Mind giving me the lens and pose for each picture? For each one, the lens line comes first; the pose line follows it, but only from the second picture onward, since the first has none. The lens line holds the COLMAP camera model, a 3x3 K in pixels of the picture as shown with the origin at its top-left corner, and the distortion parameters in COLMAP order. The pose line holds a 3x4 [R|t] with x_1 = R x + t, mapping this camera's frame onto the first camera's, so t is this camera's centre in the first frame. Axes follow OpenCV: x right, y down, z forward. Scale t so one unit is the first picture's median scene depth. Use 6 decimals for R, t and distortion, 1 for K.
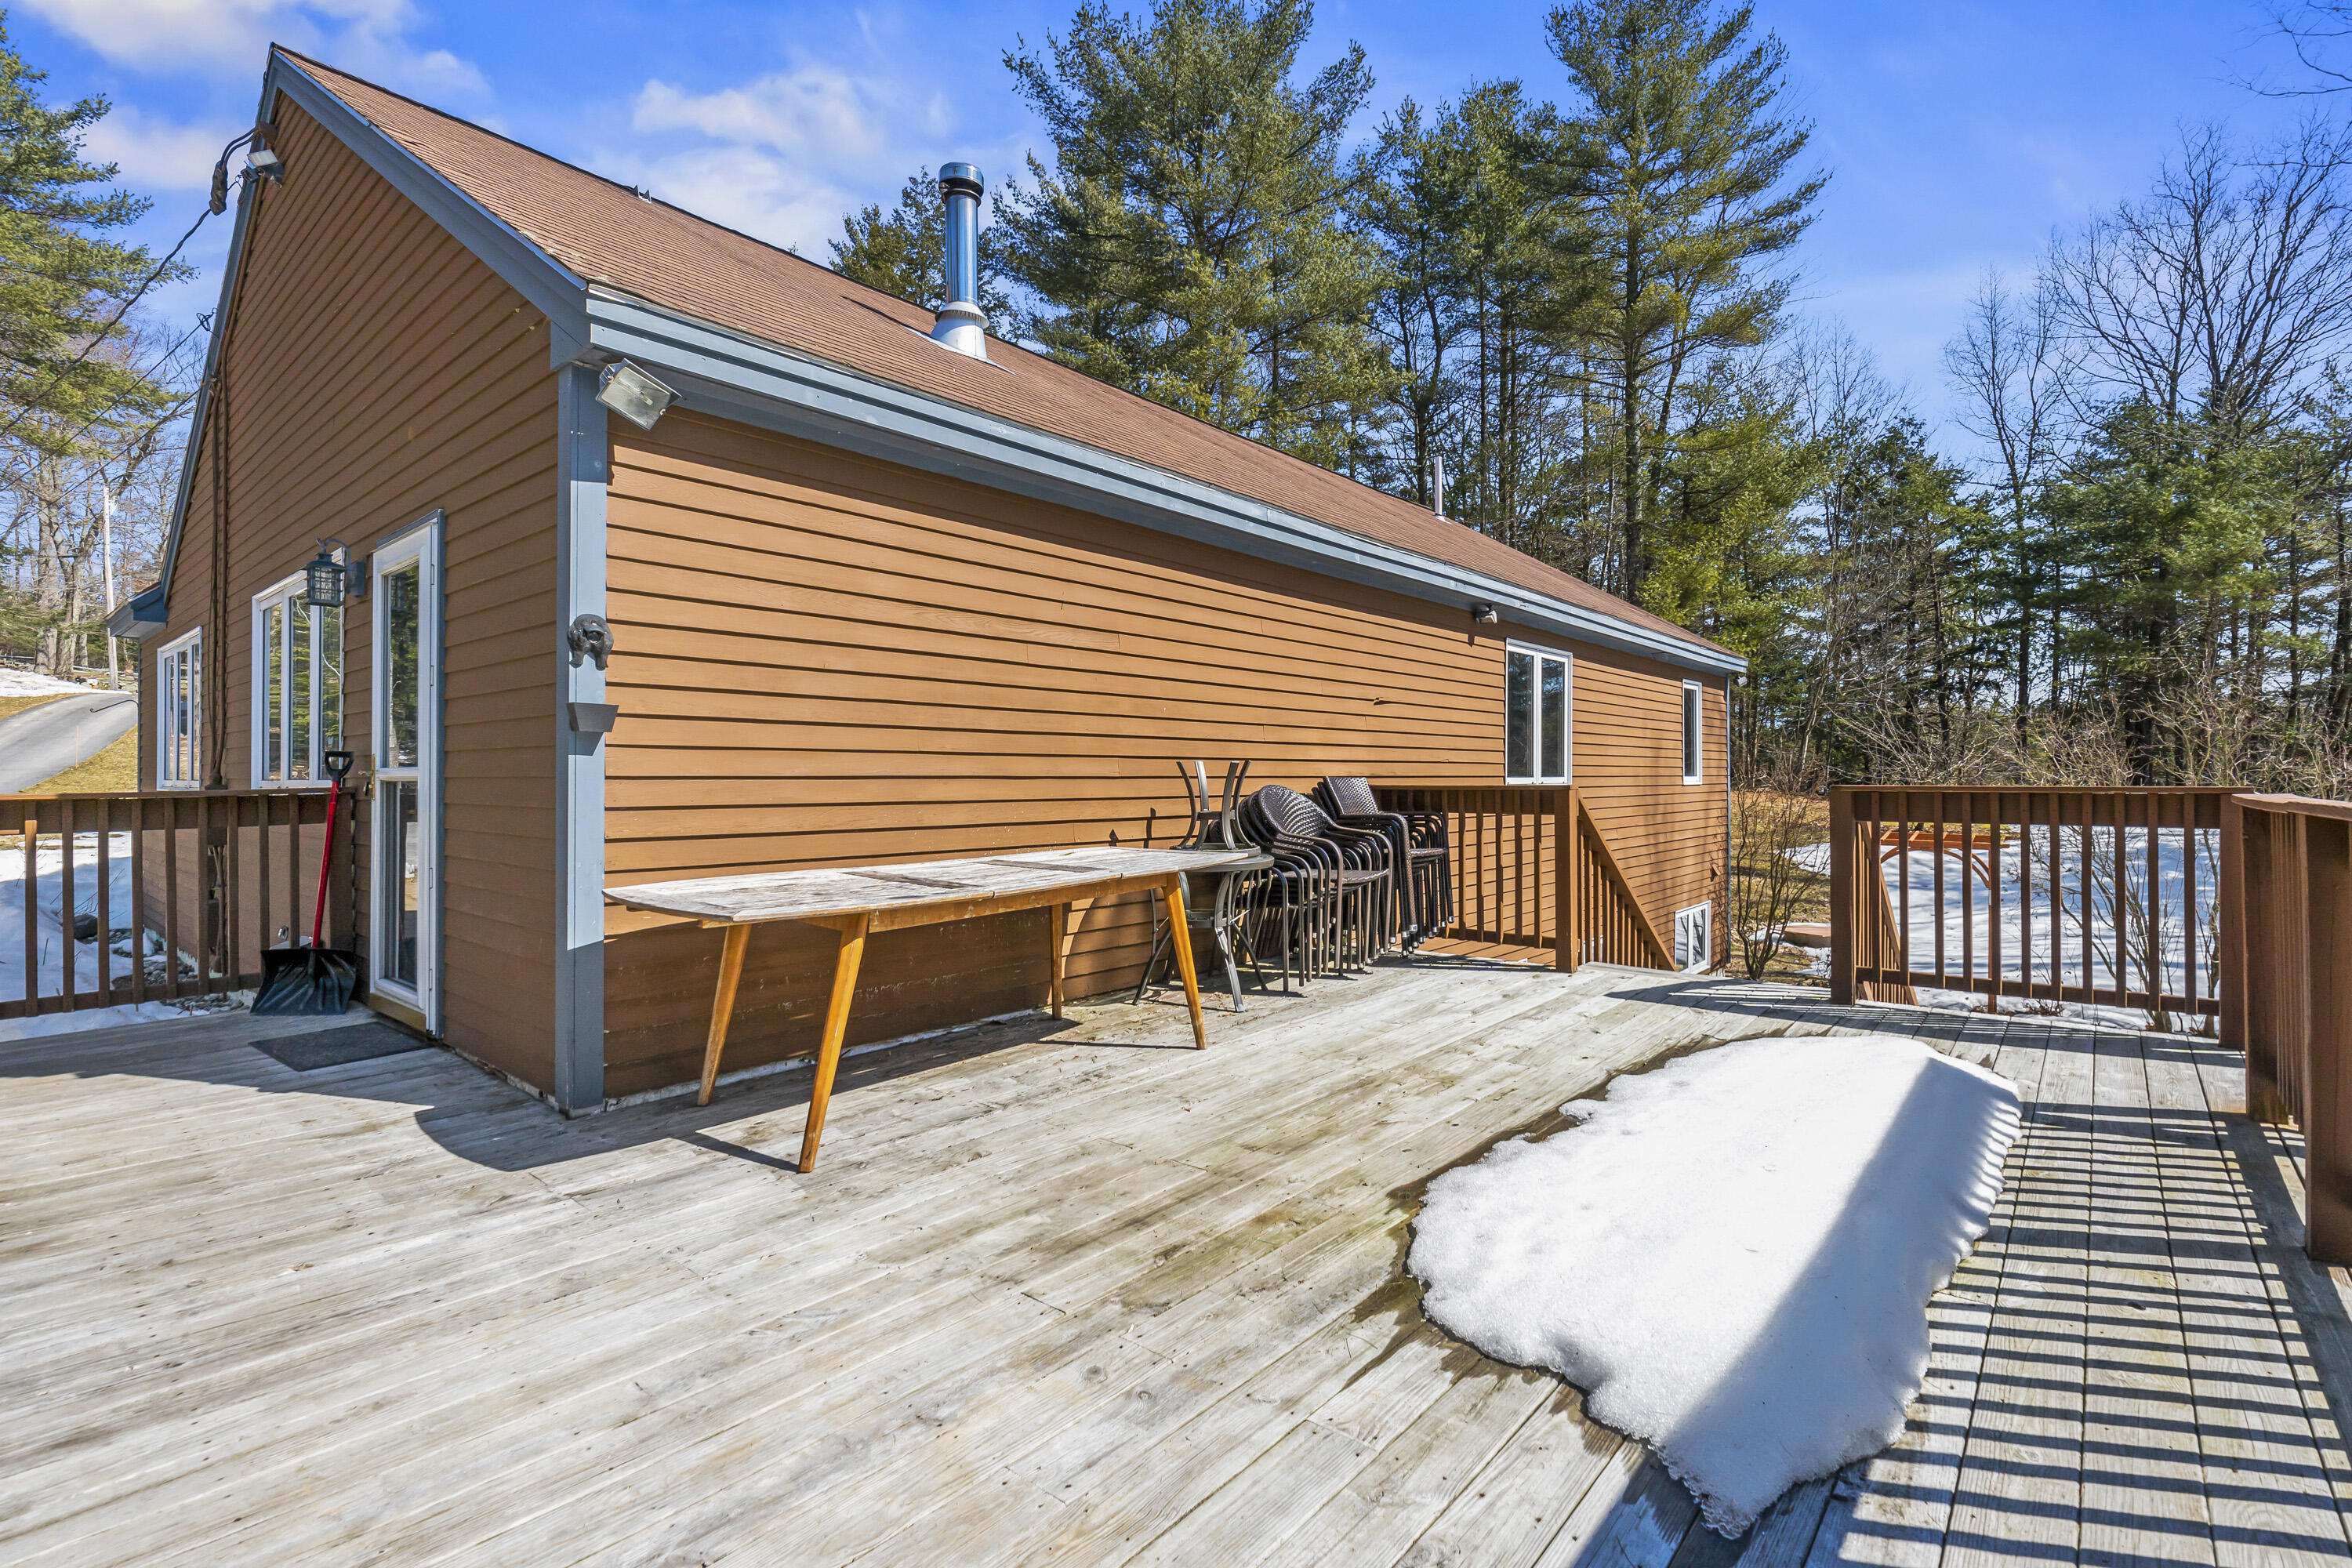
lens RADIAL K [[1088.6, 0, 1180.3], [0, 1088.6, 787.3], [0, 0, 1]] dist [-0.002960, -0.001230]
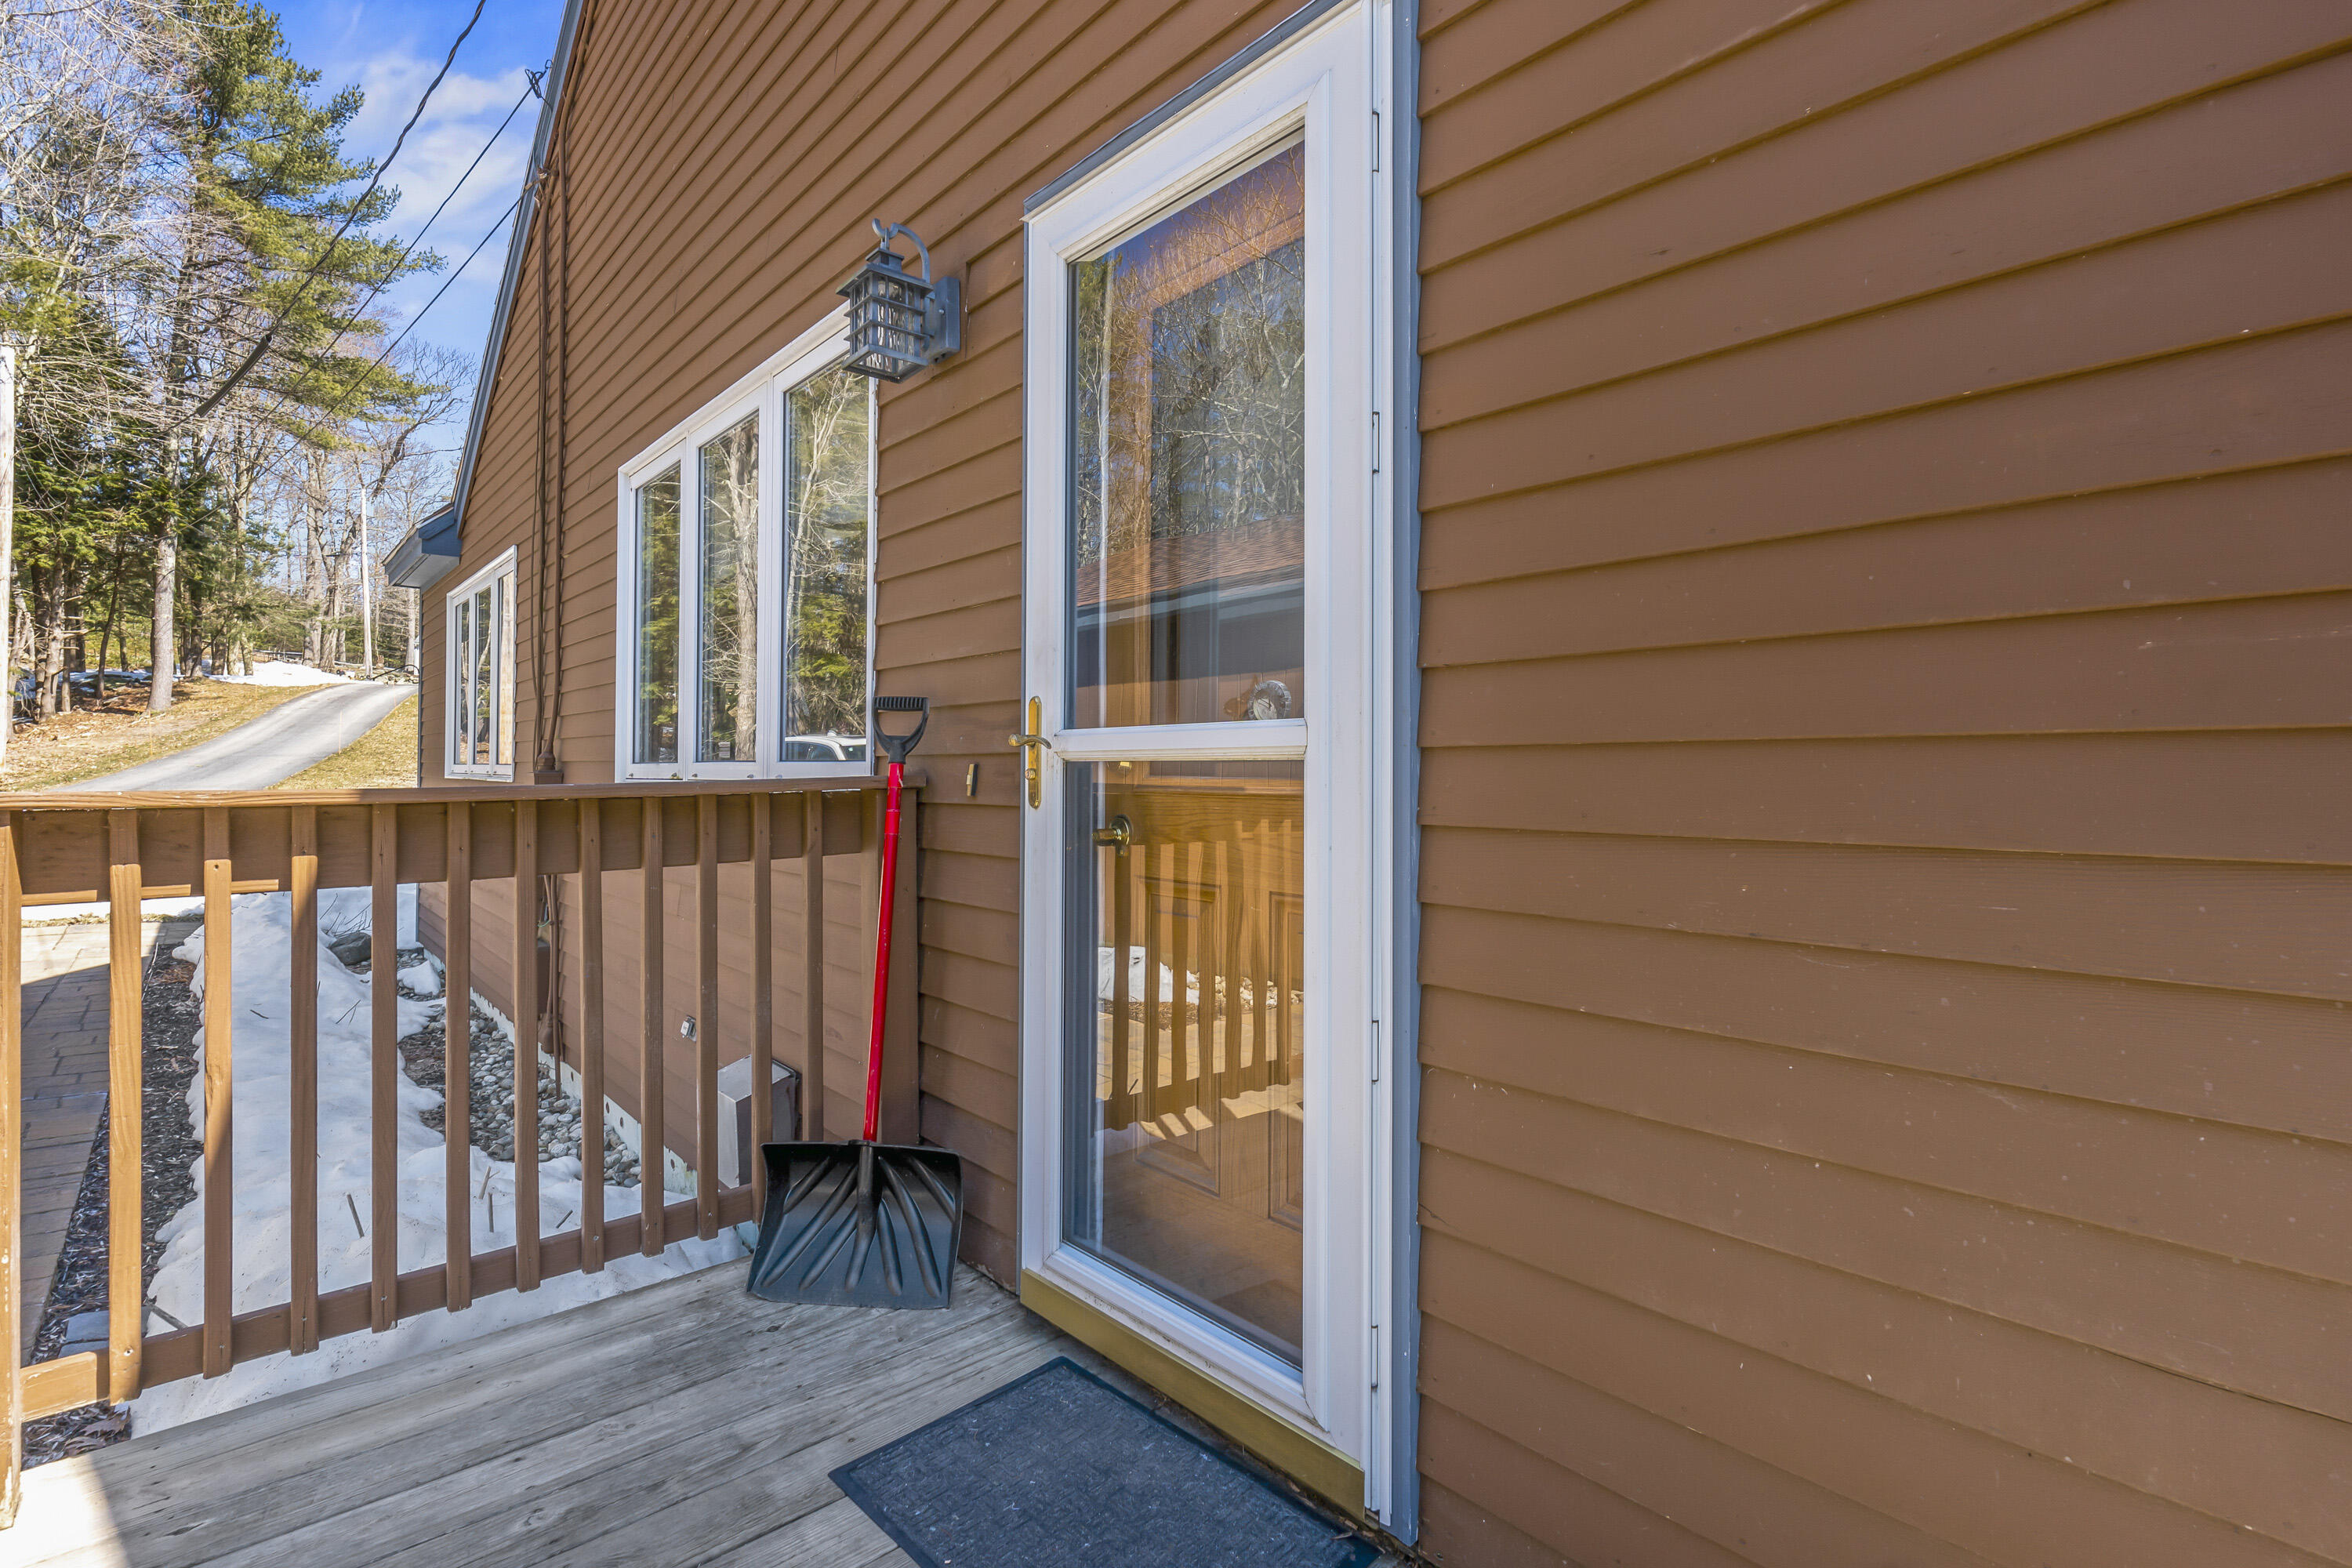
lens RADIAL K [[1088.6, 0, 1172.1], [0, 1088.6, 773.5], [0, 0, 1]] dist [-0.002960, -0.001230]
pose [[0.990539, 0.002454, -0.137212, -0.107930], [-0.002804, 0.999993, -0.002360, -0.000119], [0.137205, 0.002722, 0.990539, 0.101325]]
